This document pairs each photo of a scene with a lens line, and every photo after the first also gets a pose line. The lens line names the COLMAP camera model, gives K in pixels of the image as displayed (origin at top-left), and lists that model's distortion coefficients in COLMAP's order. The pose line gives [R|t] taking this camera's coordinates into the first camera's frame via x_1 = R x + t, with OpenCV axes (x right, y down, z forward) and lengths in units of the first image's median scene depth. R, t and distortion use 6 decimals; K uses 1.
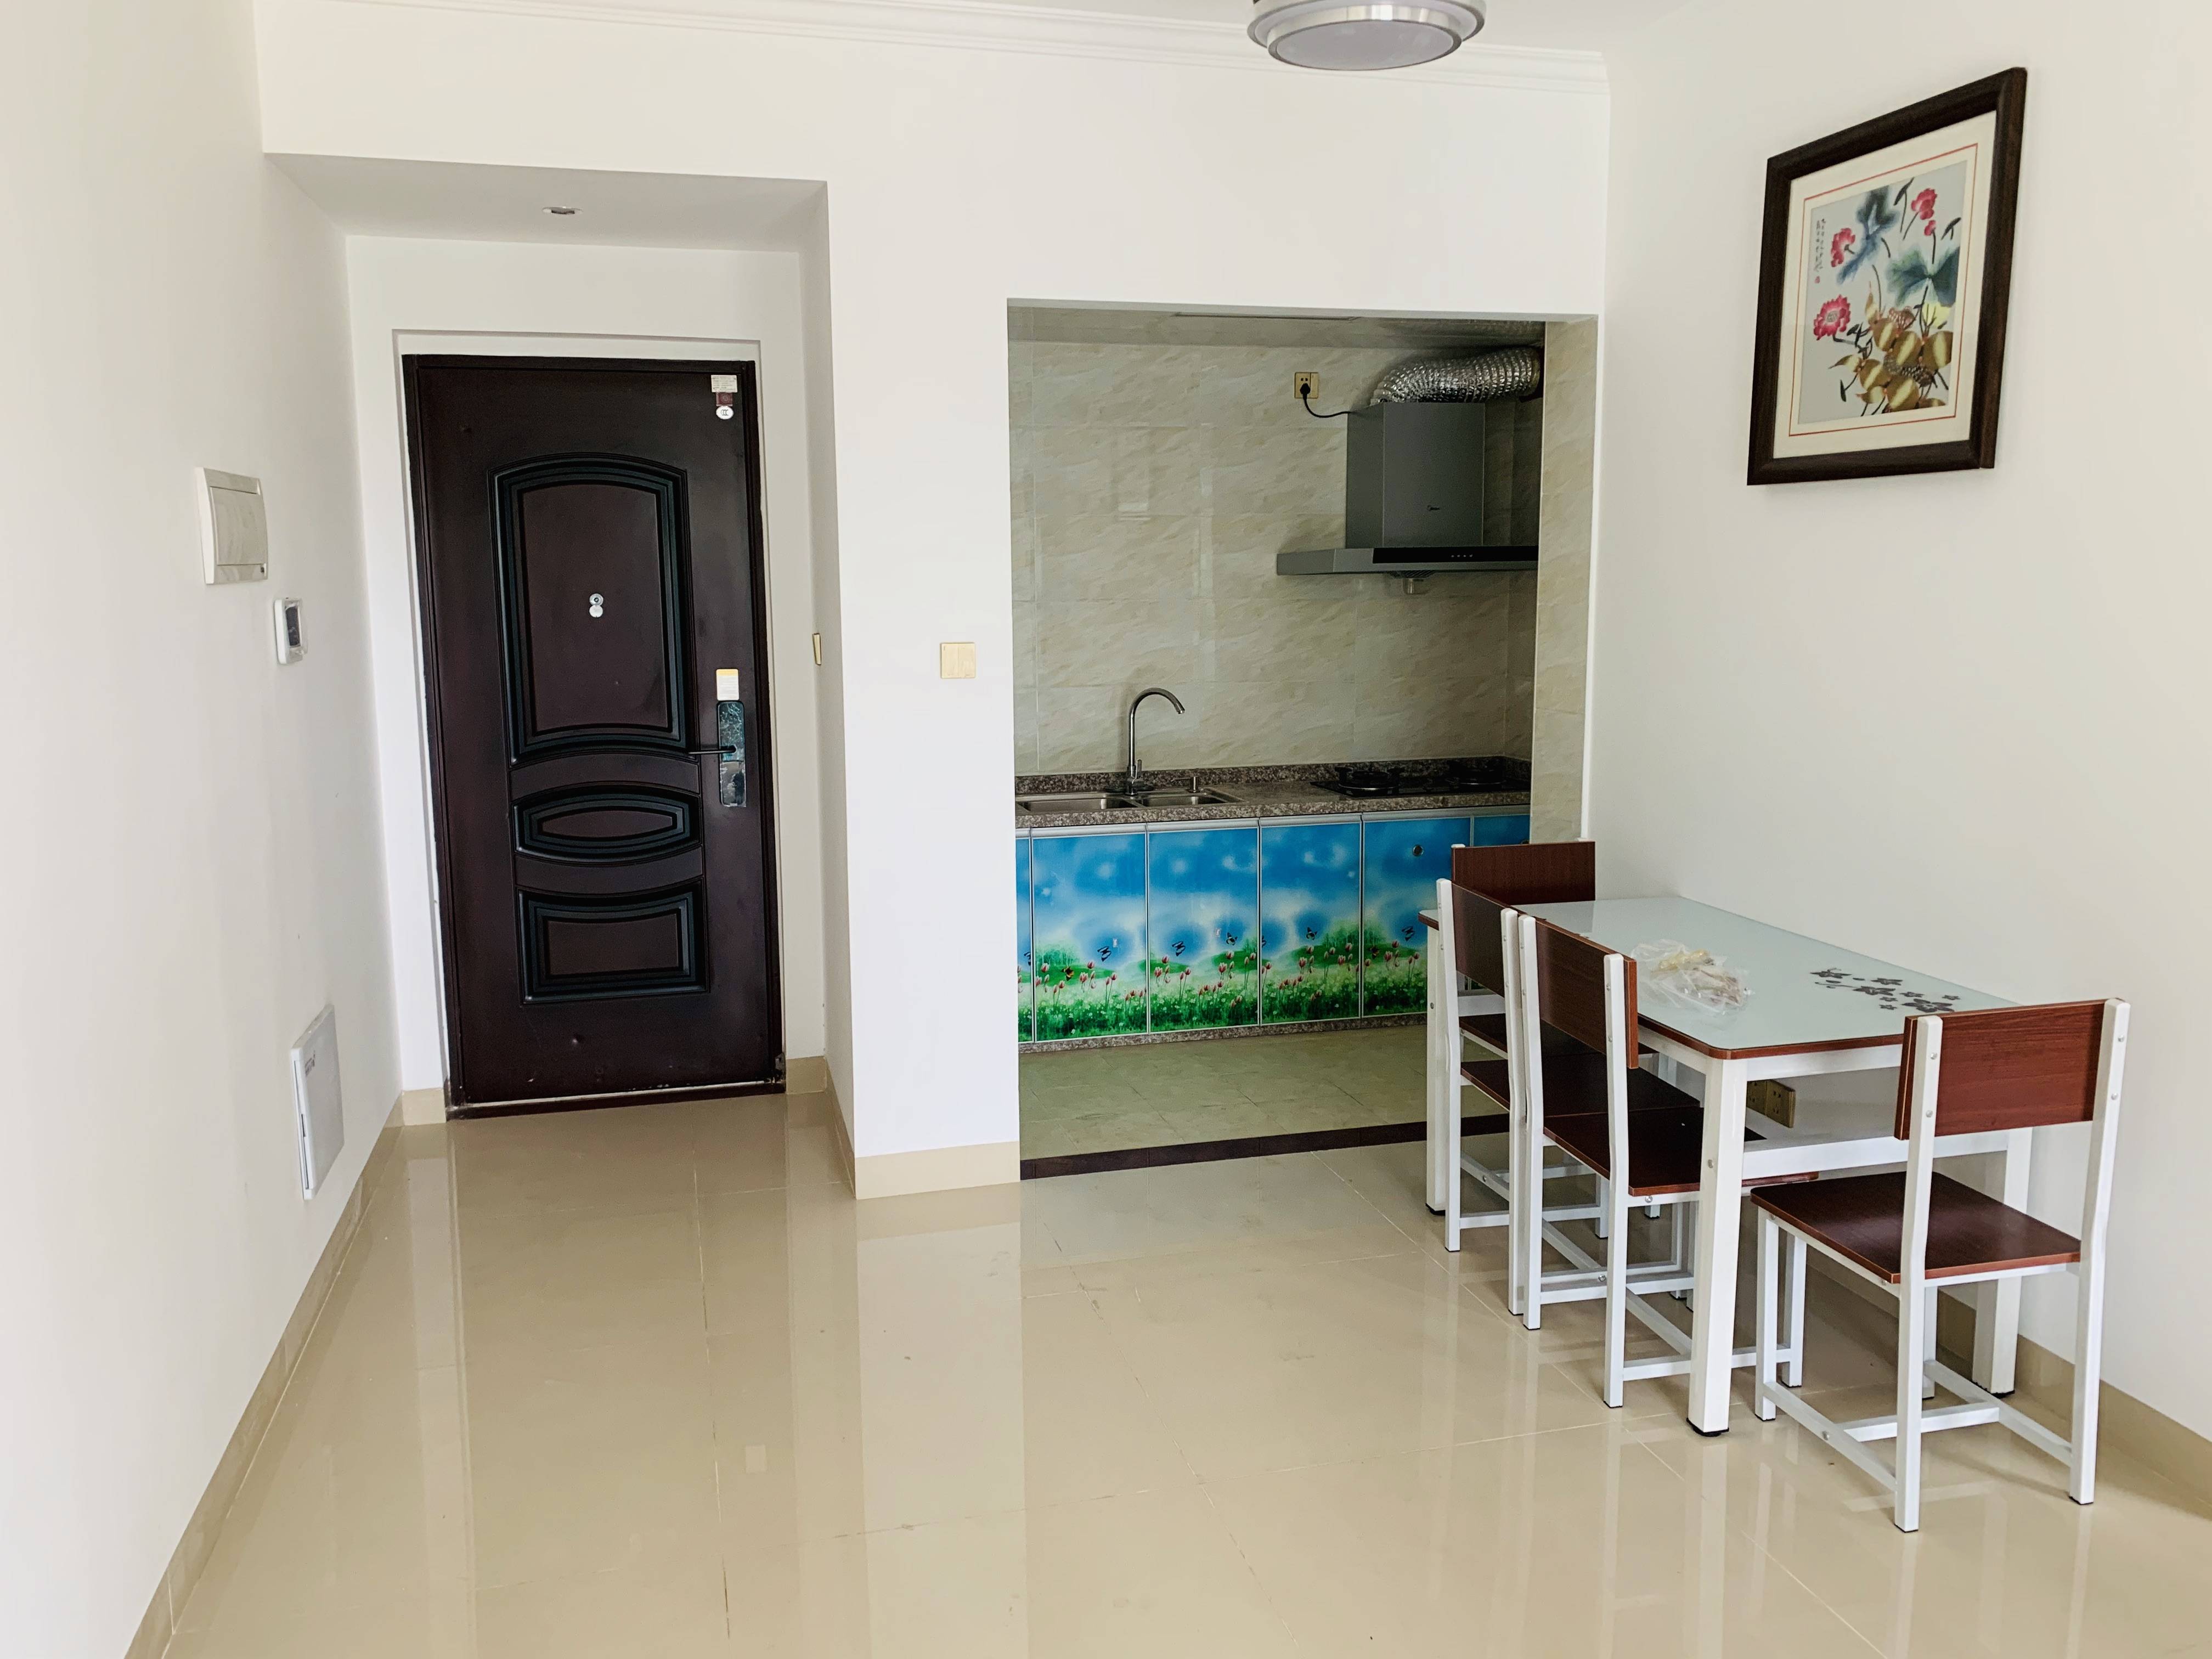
lens RADIAL K [[1687.7, 0, 1106.0], [0, 1687.7, 829.5], [0, 0, 1]] dist [0.050665, -0.007307]
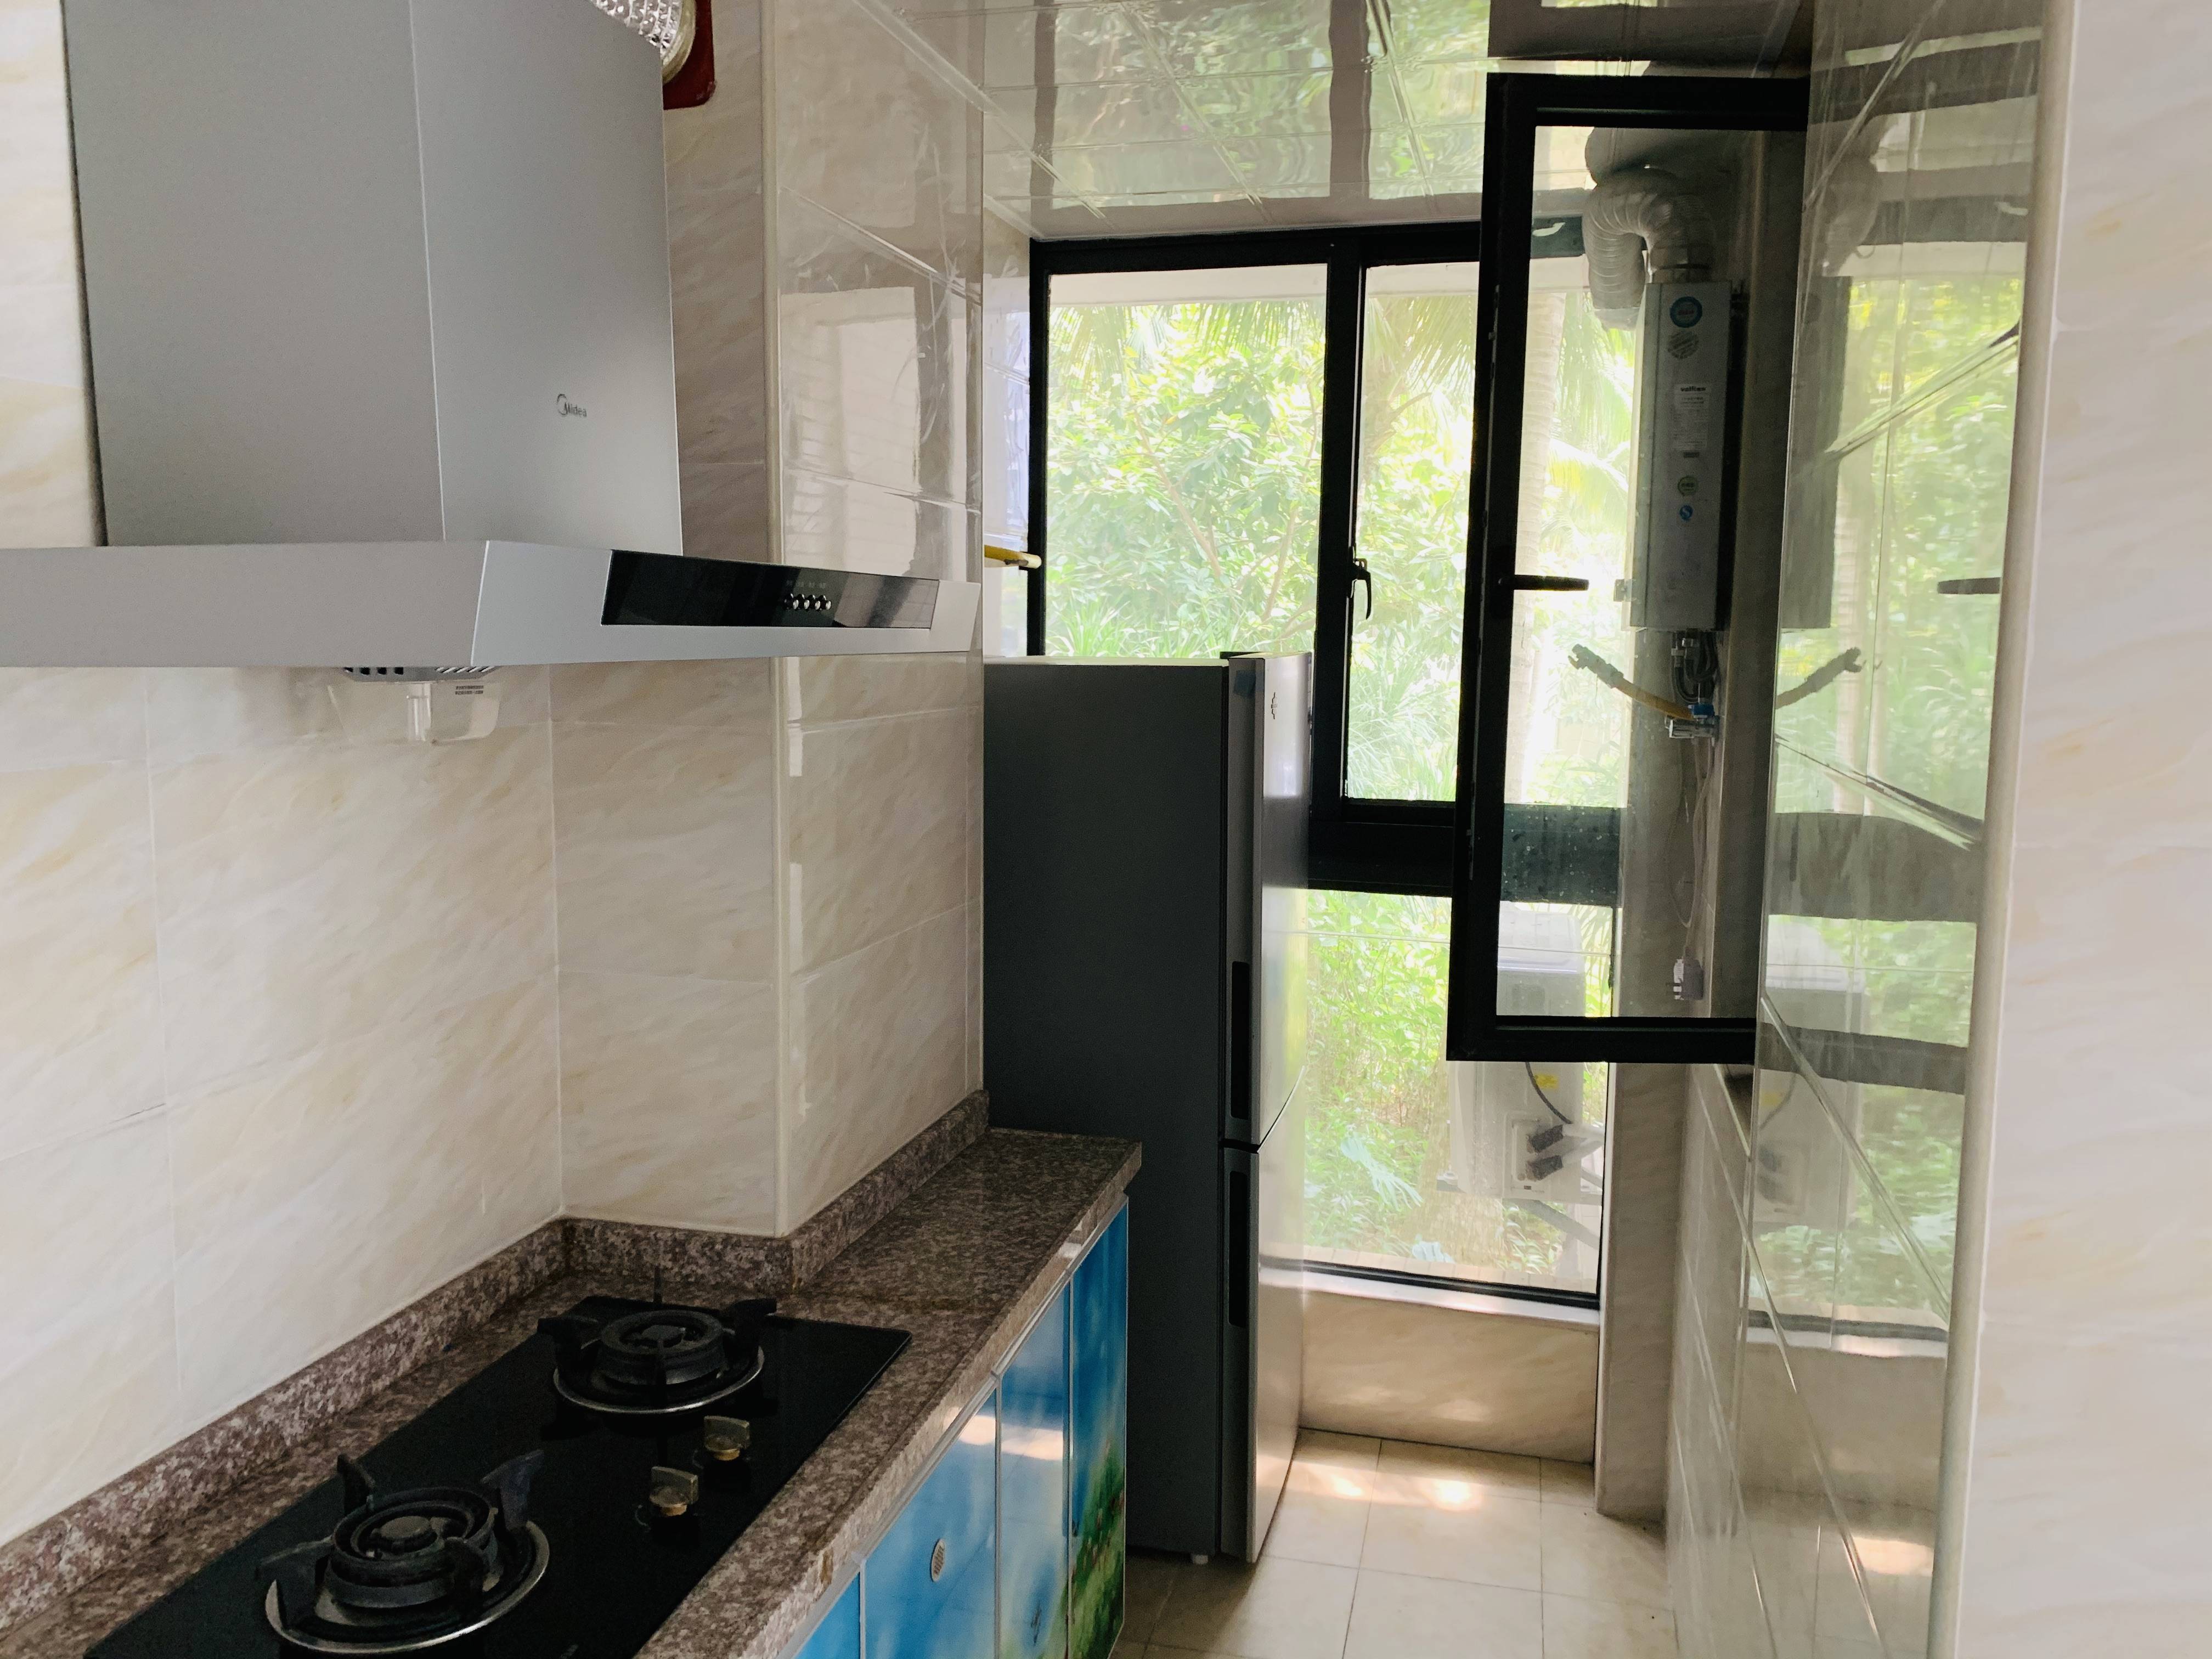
lens RADIAL K [[1704.9, 0, 1107.1], [0, 1704.9, 814.8], [0, 0, 1]] dist [0.018000, -0.009962]
pose [[0.490791, -0.077875, 0.867790, 0.007928], [0.111276, 0.993444, 0.026218, -0.124789], [-0.864142, 0.083697, 0.496239, 0.794110]]
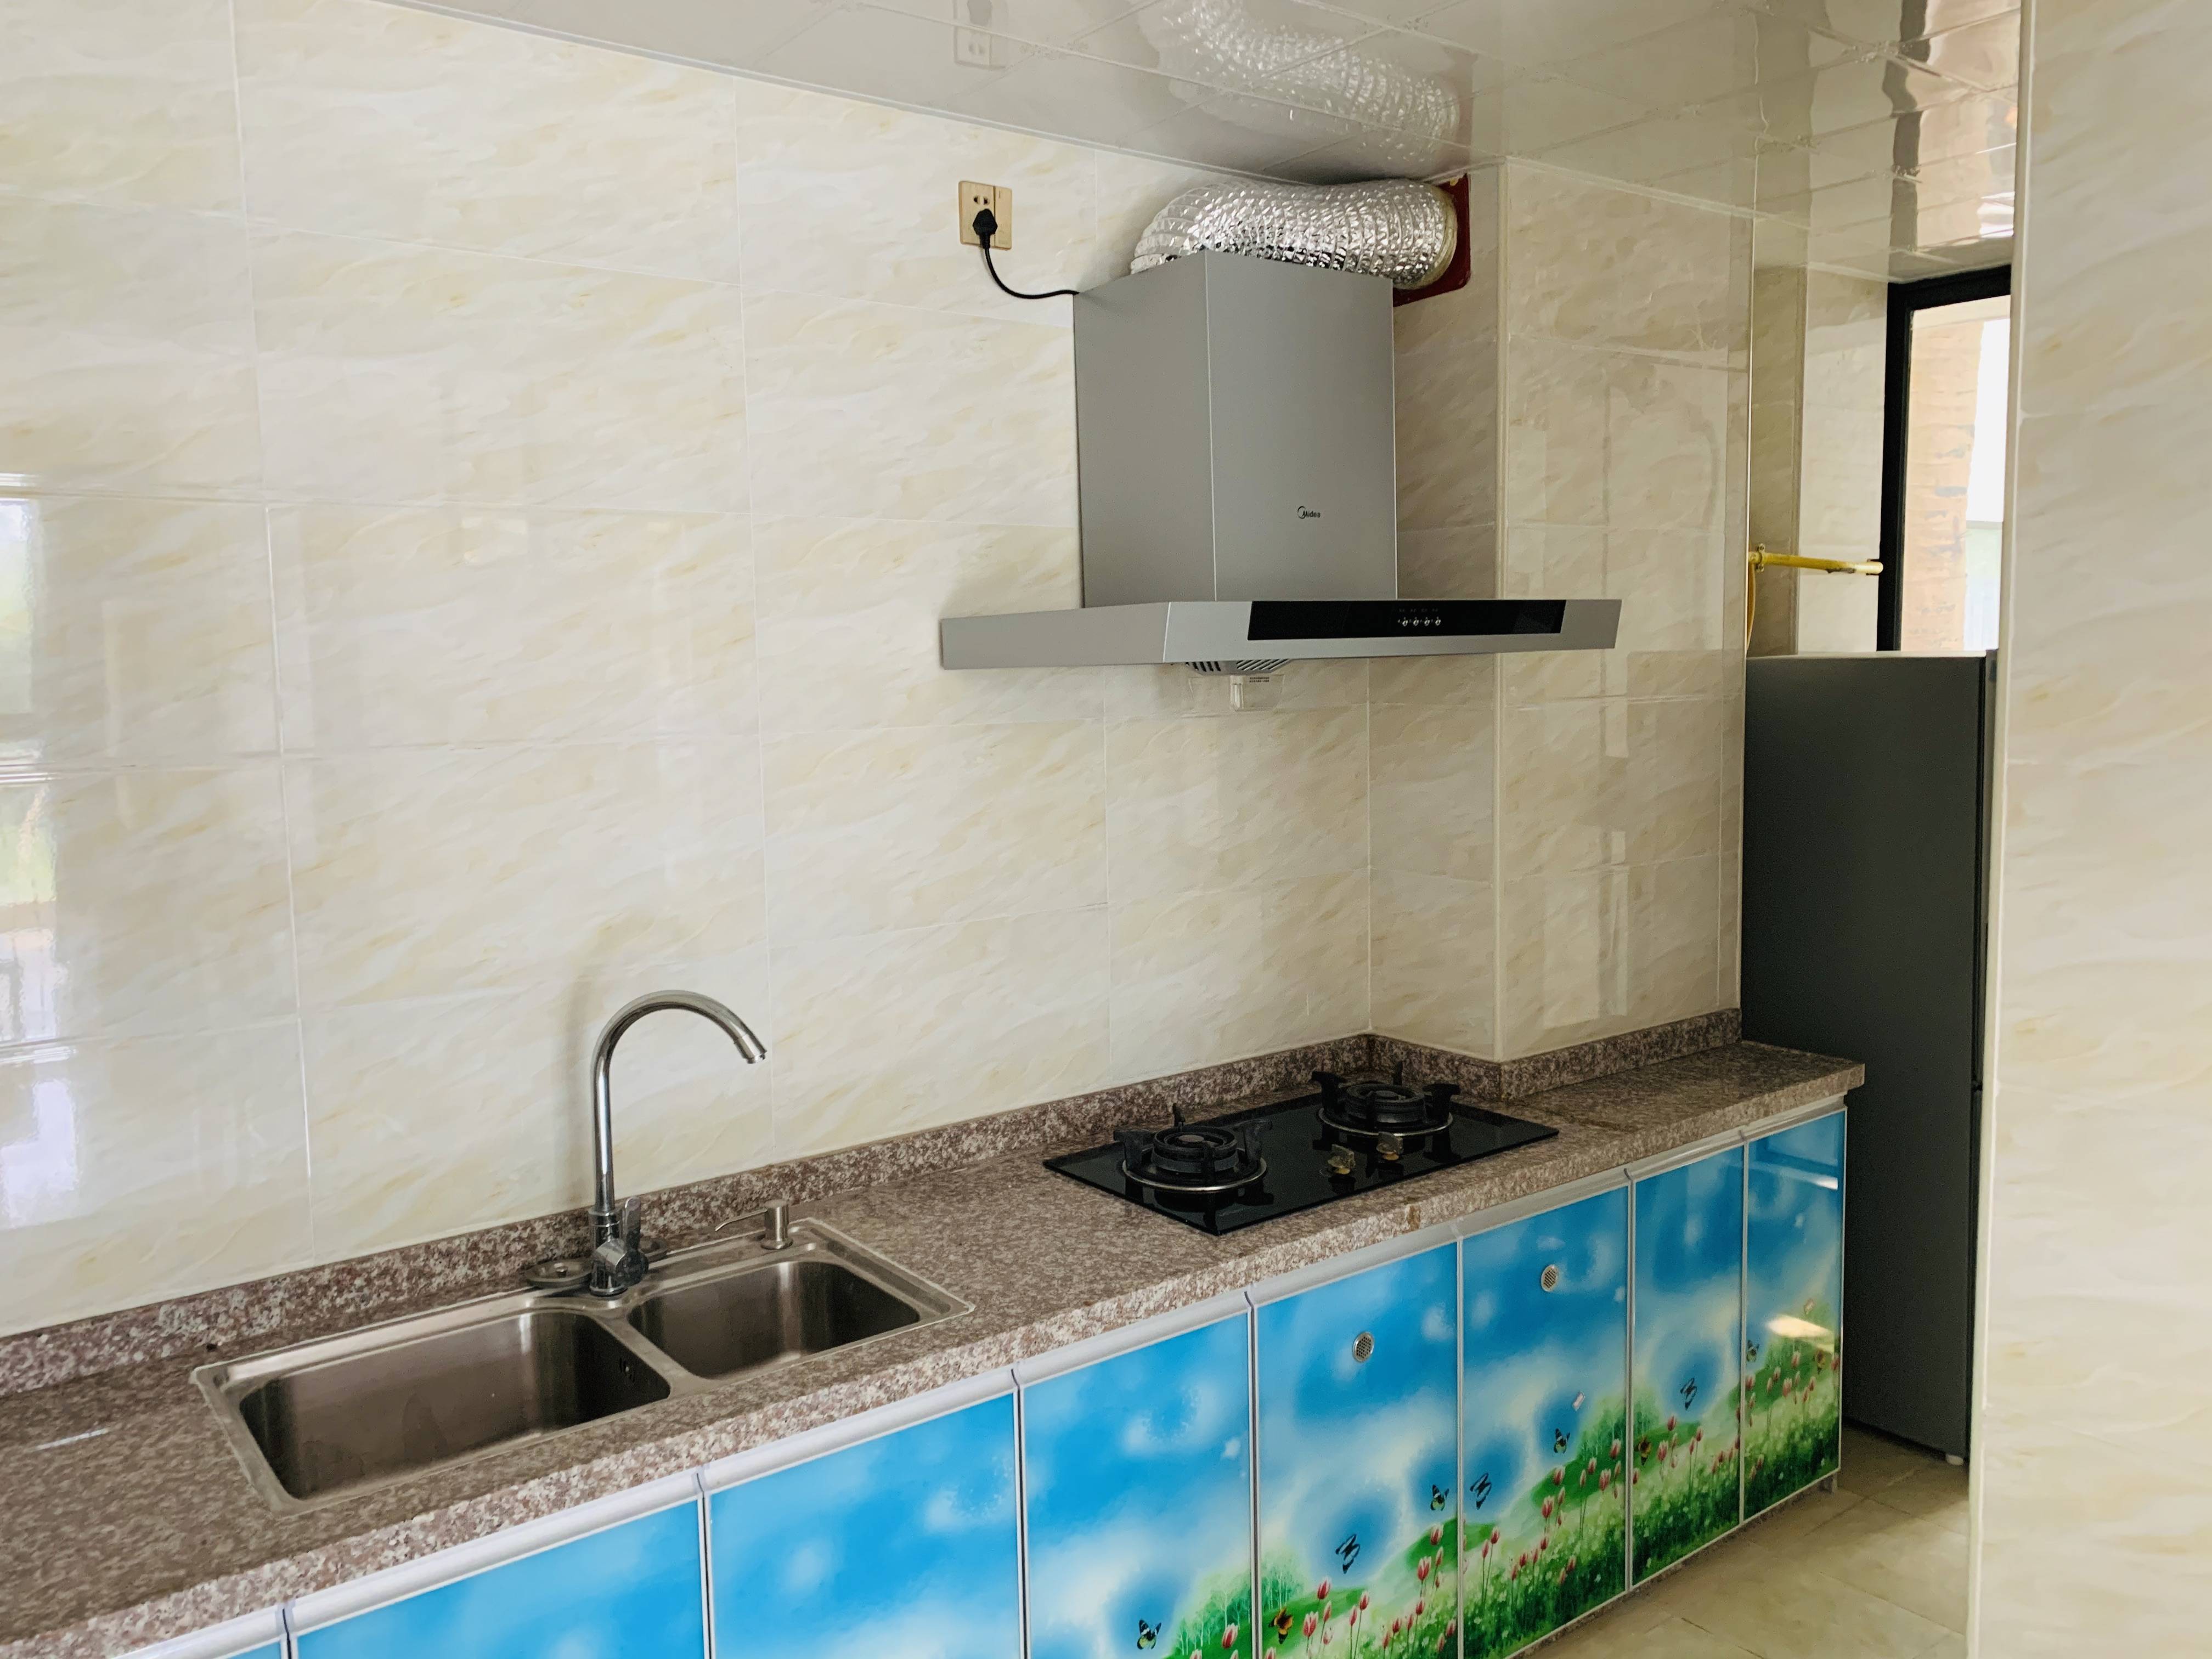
lens RADIAL K [[1687.7, 0, 1106.0], [0, 1687.7, 829.5], [0, 0, 1]] dist [0.050665, -0.007307]
pose [[0.925230, -0.045718, 0.376643, -0.018467], [0.062816, 0.997472, -0.033233, -0.096724], [-0.374171, 0.054407, 0.925762, 0.614708]]
